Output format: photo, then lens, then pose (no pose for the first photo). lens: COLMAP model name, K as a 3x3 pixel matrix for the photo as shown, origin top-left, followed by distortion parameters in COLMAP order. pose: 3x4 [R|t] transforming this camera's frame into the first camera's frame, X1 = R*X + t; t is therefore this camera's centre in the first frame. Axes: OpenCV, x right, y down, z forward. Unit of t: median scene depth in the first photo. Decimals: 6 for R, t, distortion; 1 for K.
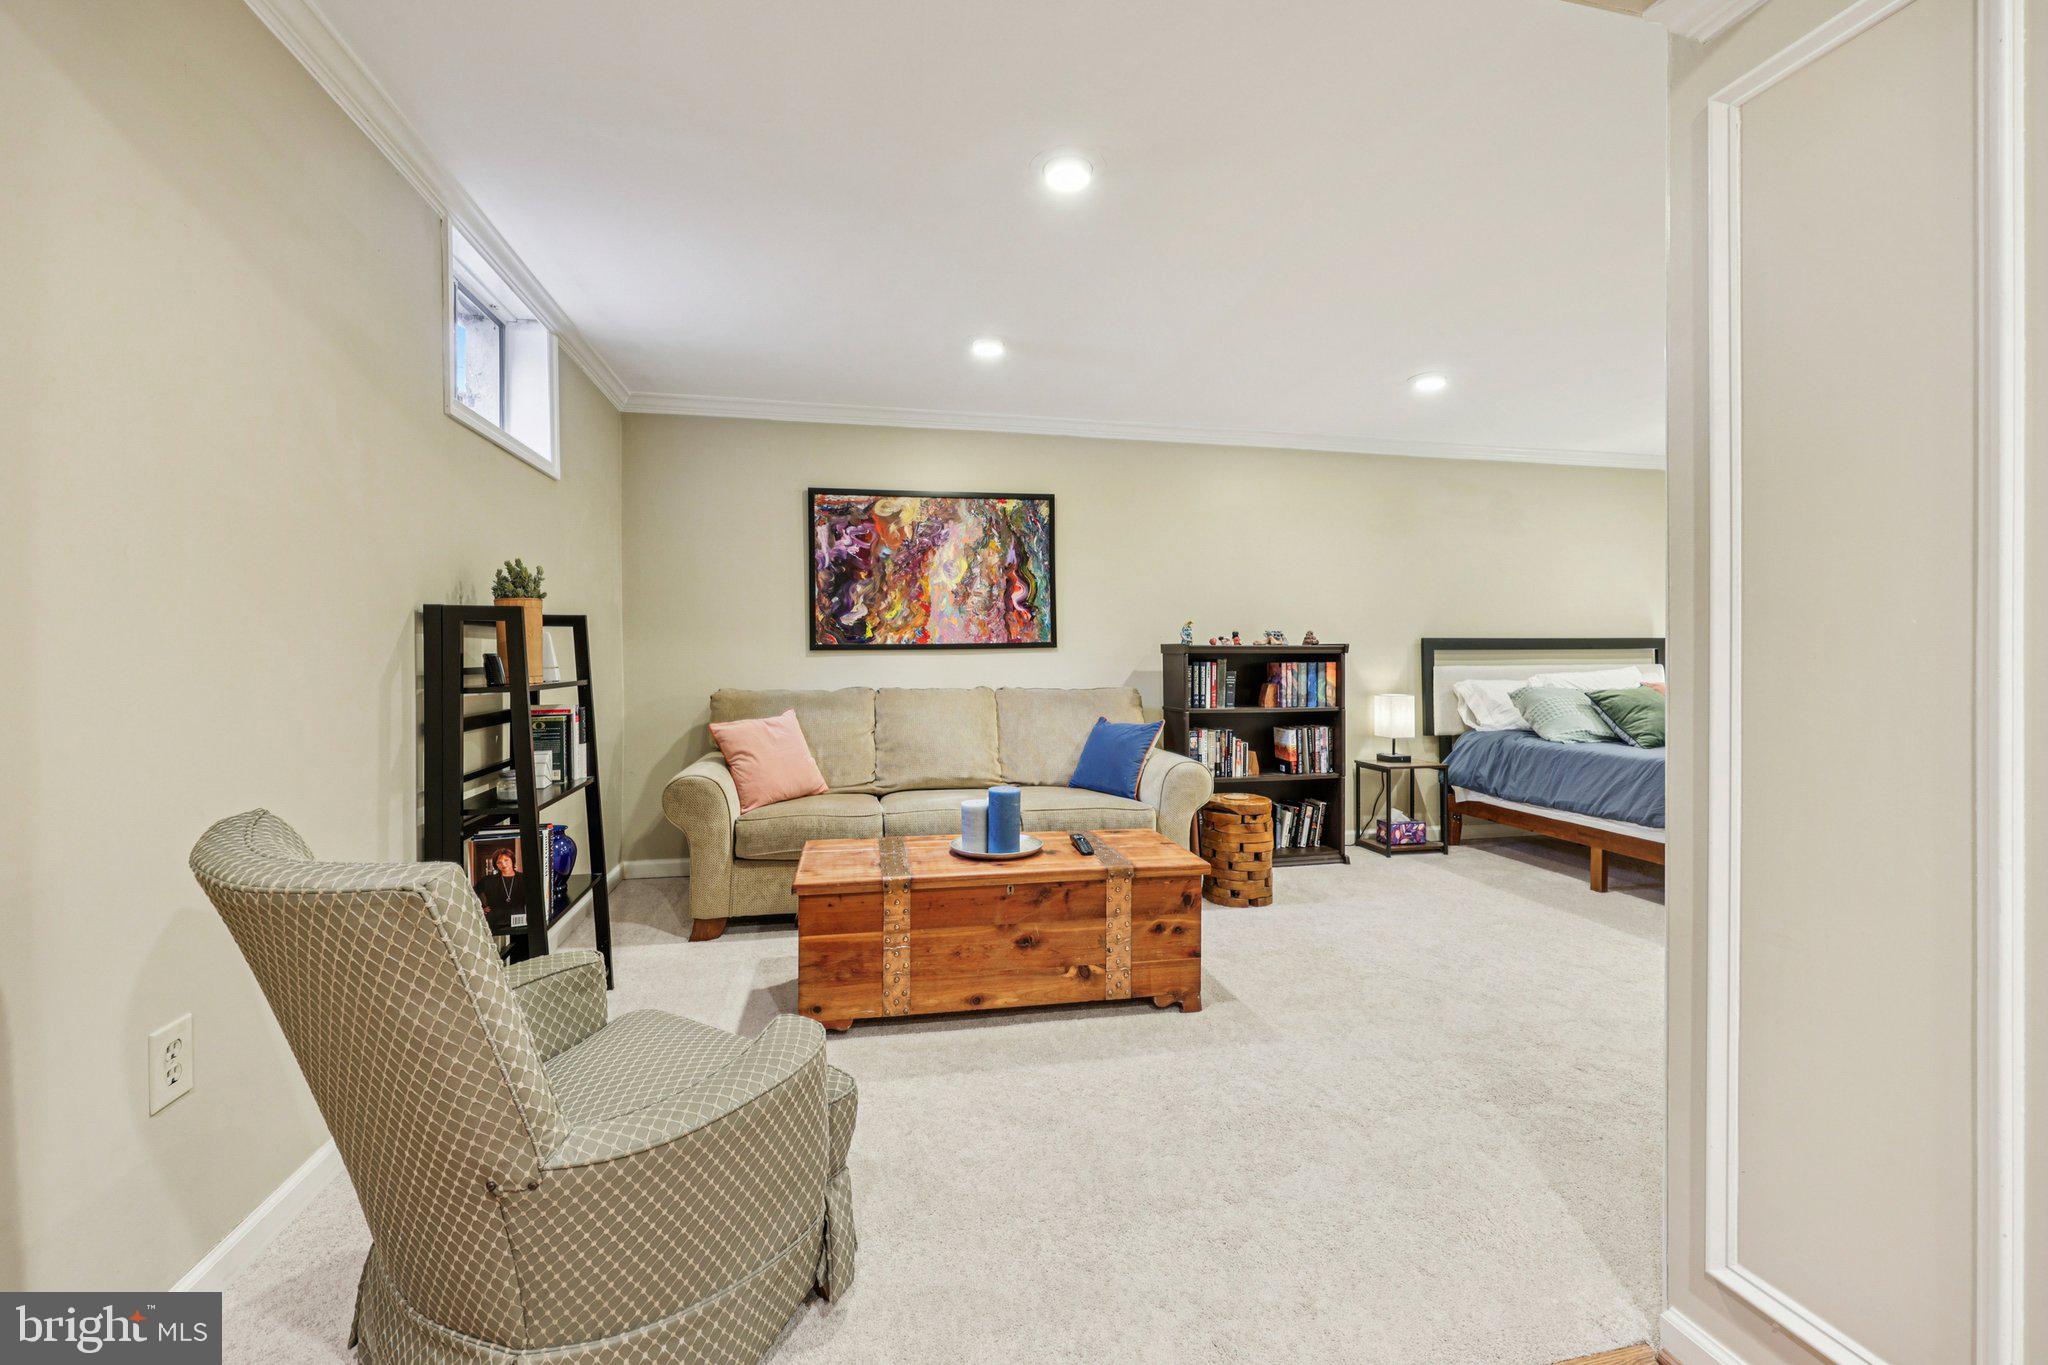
lens RADIAL K [[834.2, 0, 1022.4], [0, 834.2, 663.6], [0, 0, 1]] dist [0.000831, -0.000361]
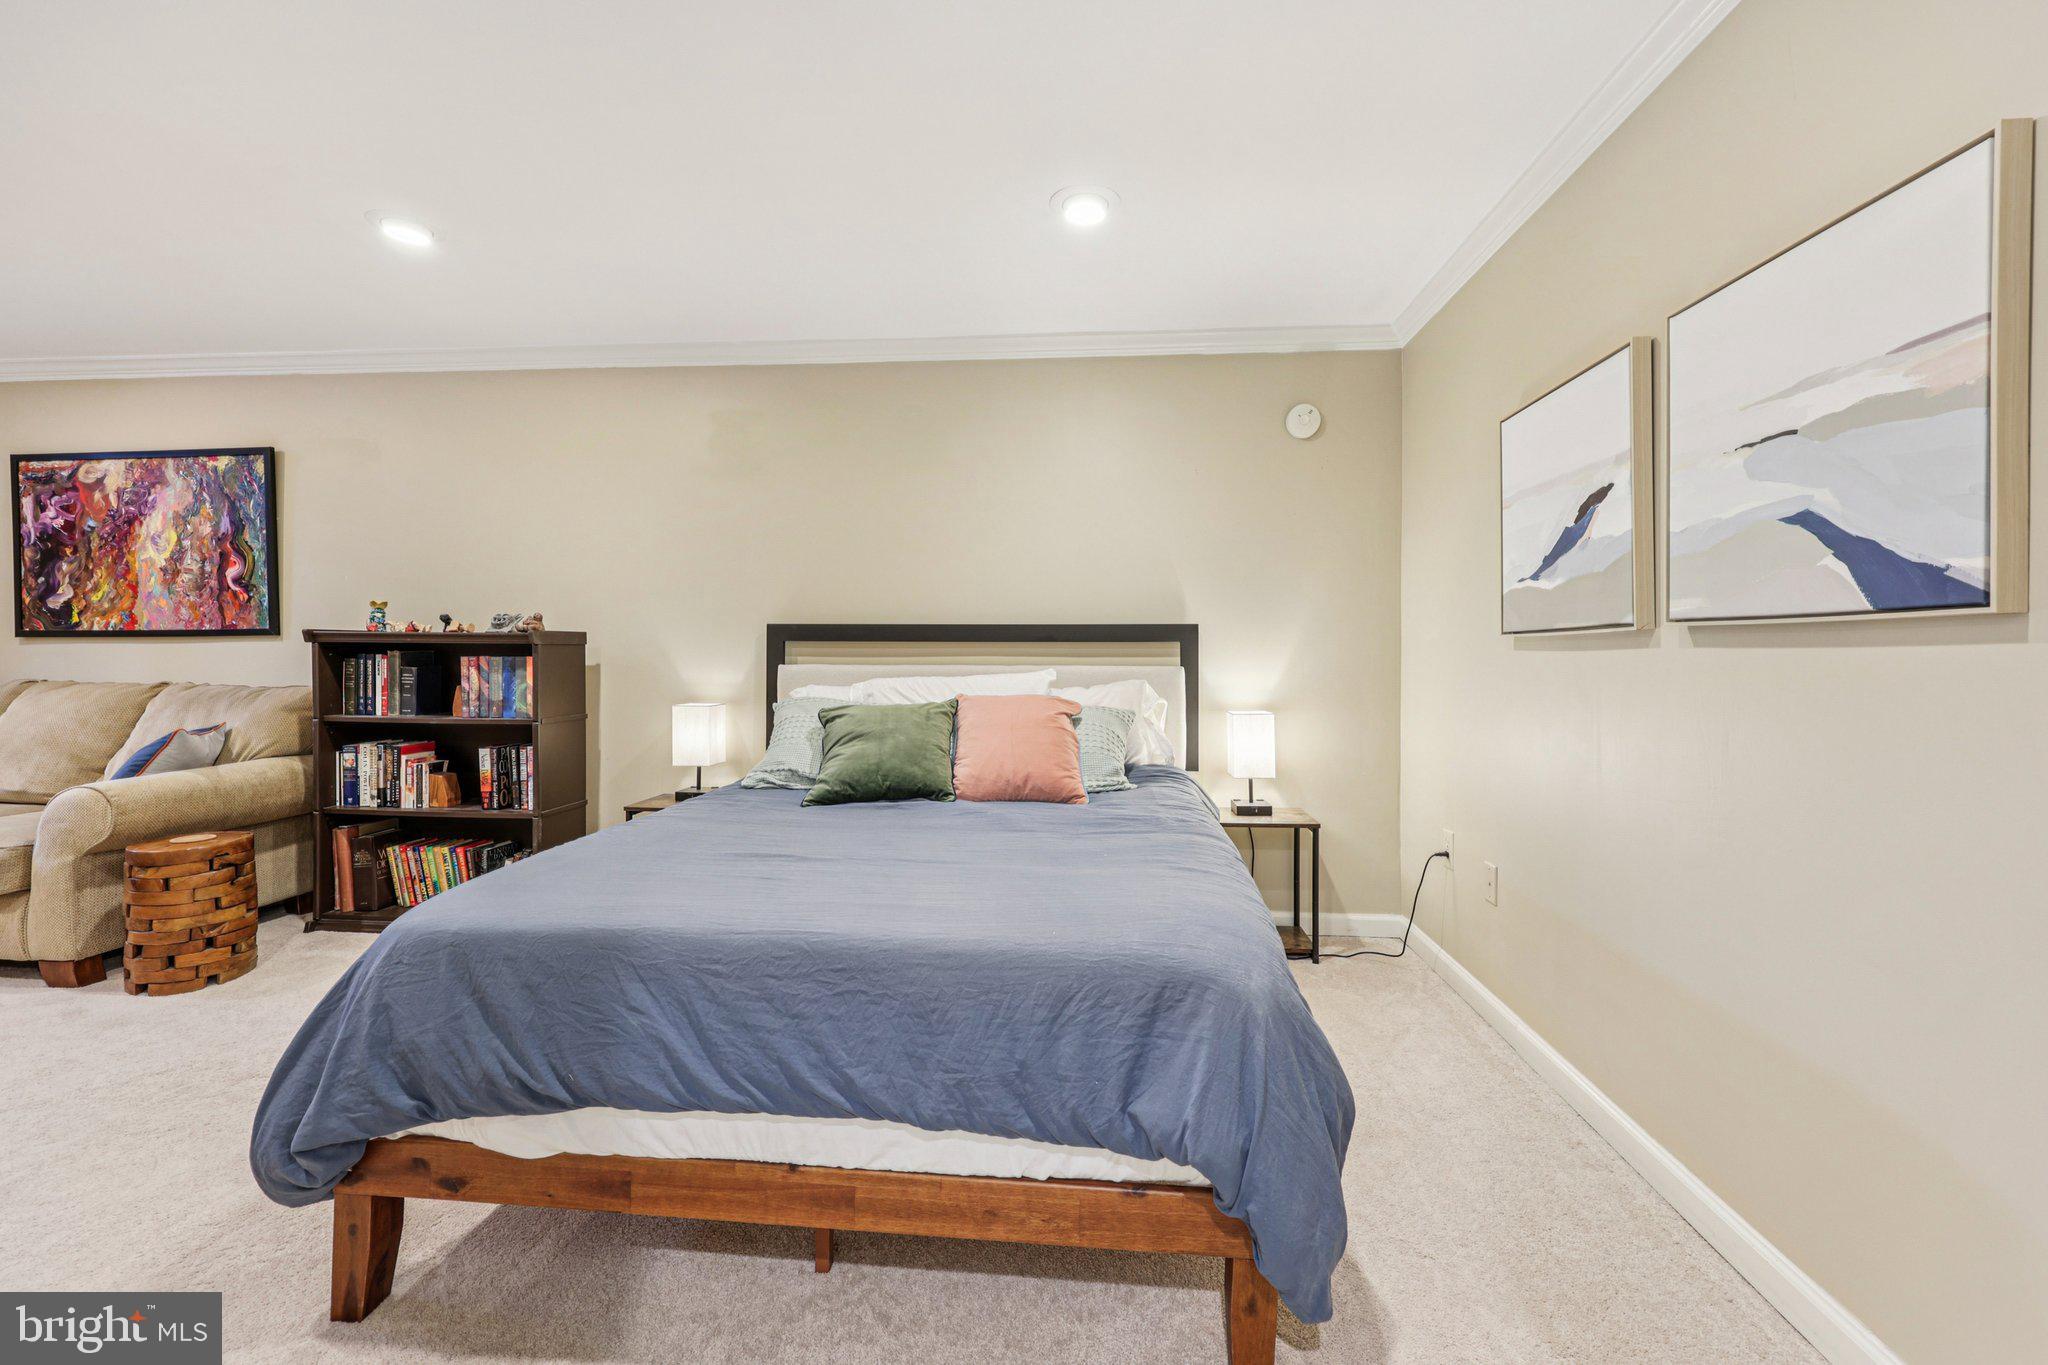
lens RADIAL K [[834.2, 0, 1033.5], [0, 834.2, 658.0], [0, 0, 1]] dist [0.000831, -0.000361]
pose [[0.956983, 0.010567, -0.289950, 0.993000], [-0.011238, 0.999937, -0.000650, -0.004758], [0.289925, 0.003880, 0.957042, 0.438463]]
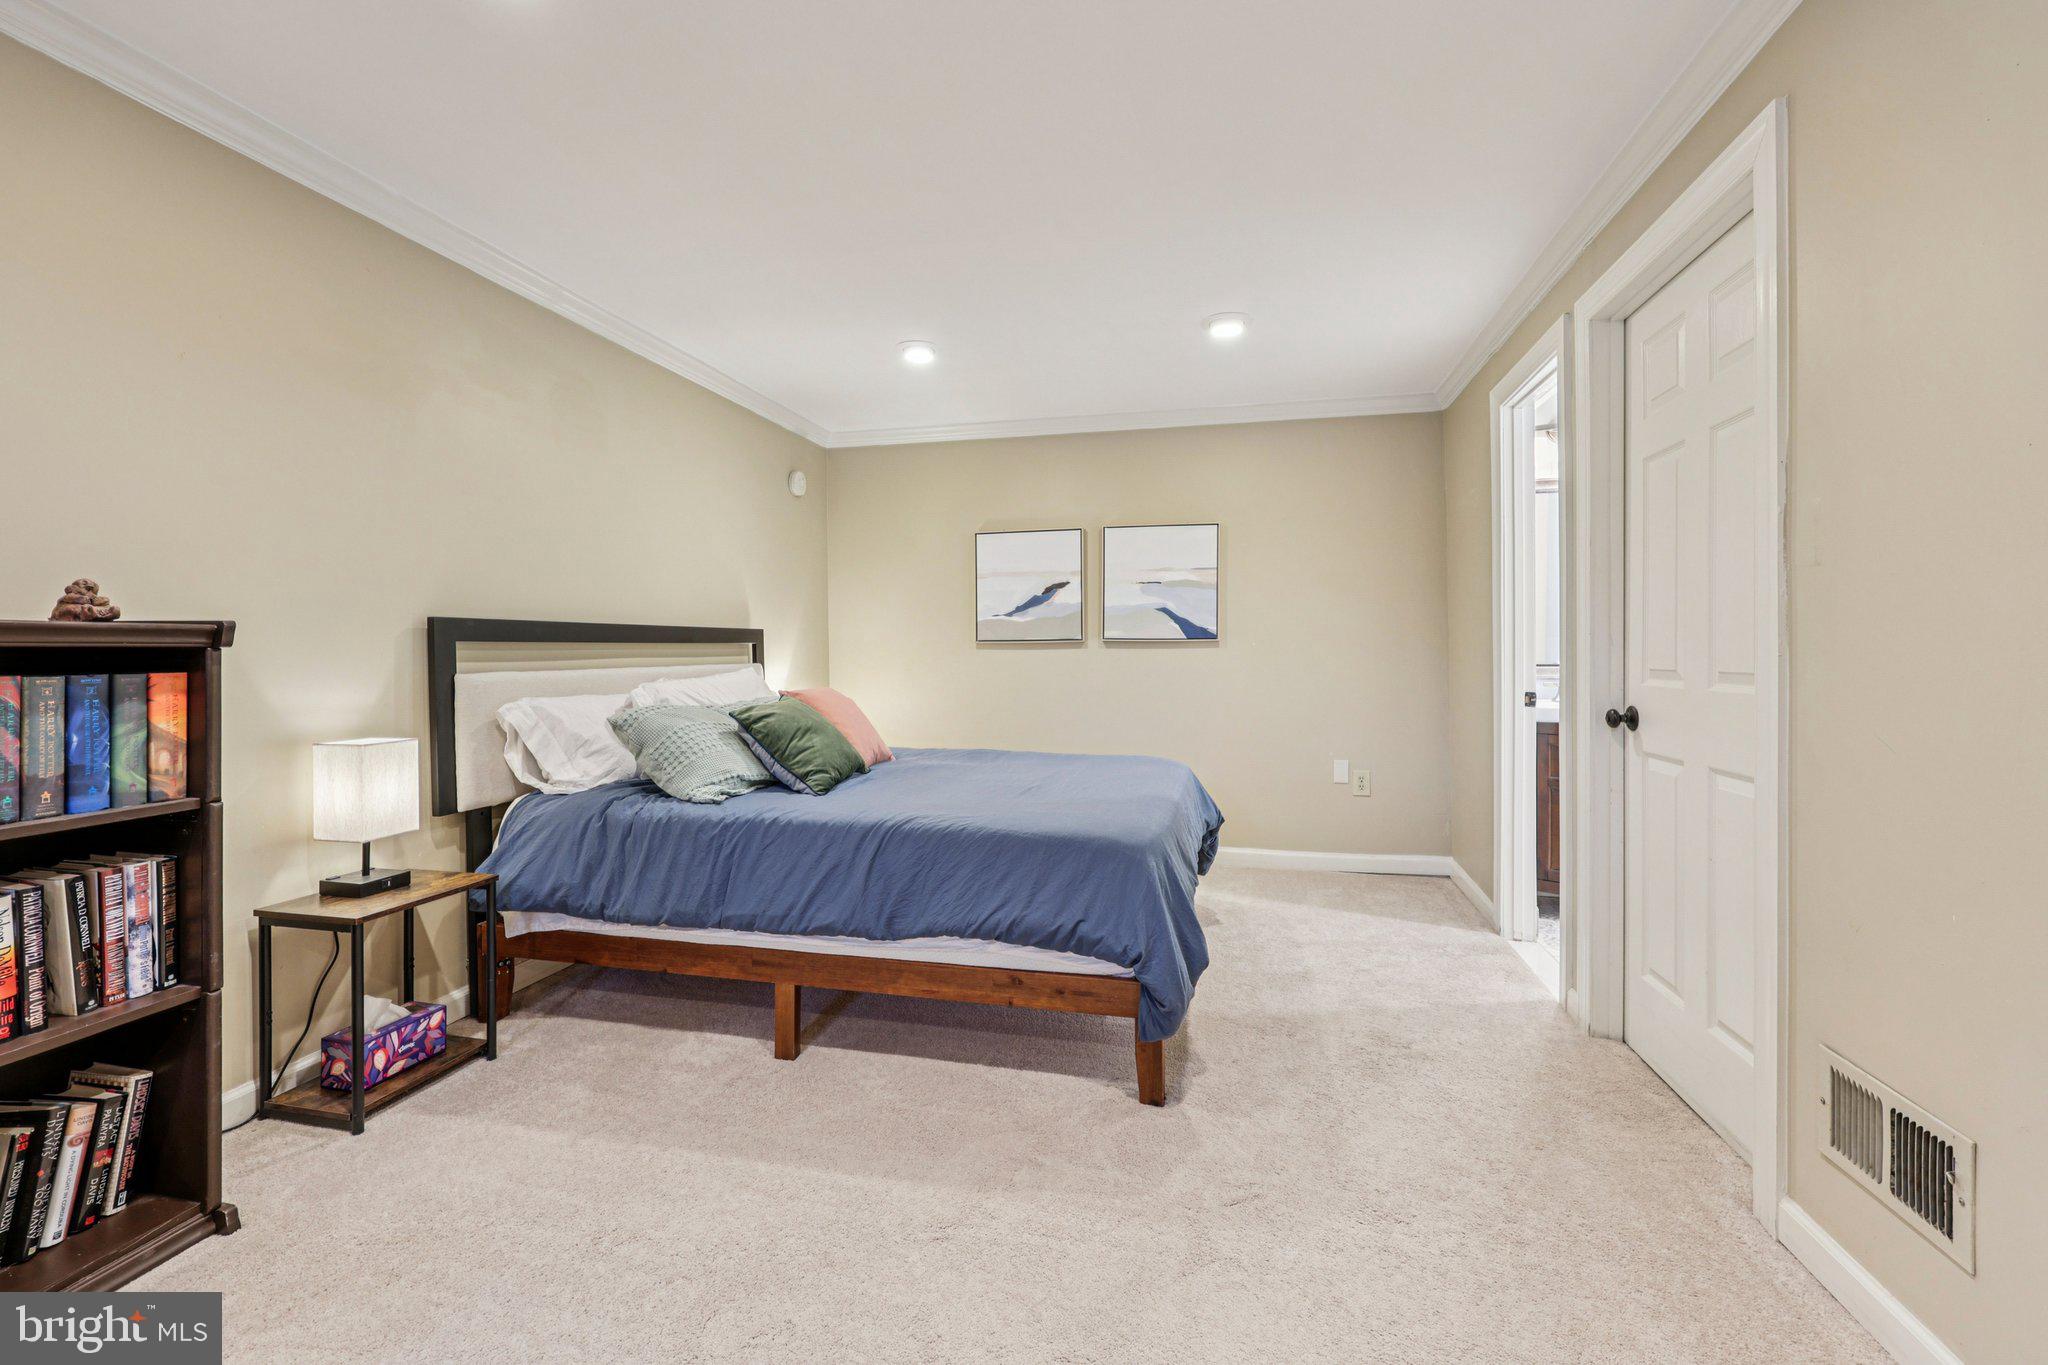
lens RADIAL K [[834.2, 0, 1043.5], [0, 834.2, 649.4], [0, 0, 1]] dist [0.000831, -0.000361]
pose [[0.417648, 0.002169, 0.908606, 0.205769], [0.008841, 0.999940, -0.006451, -0.005960], [-0.908566, 0.010727, 0.417604, 0.521834]]
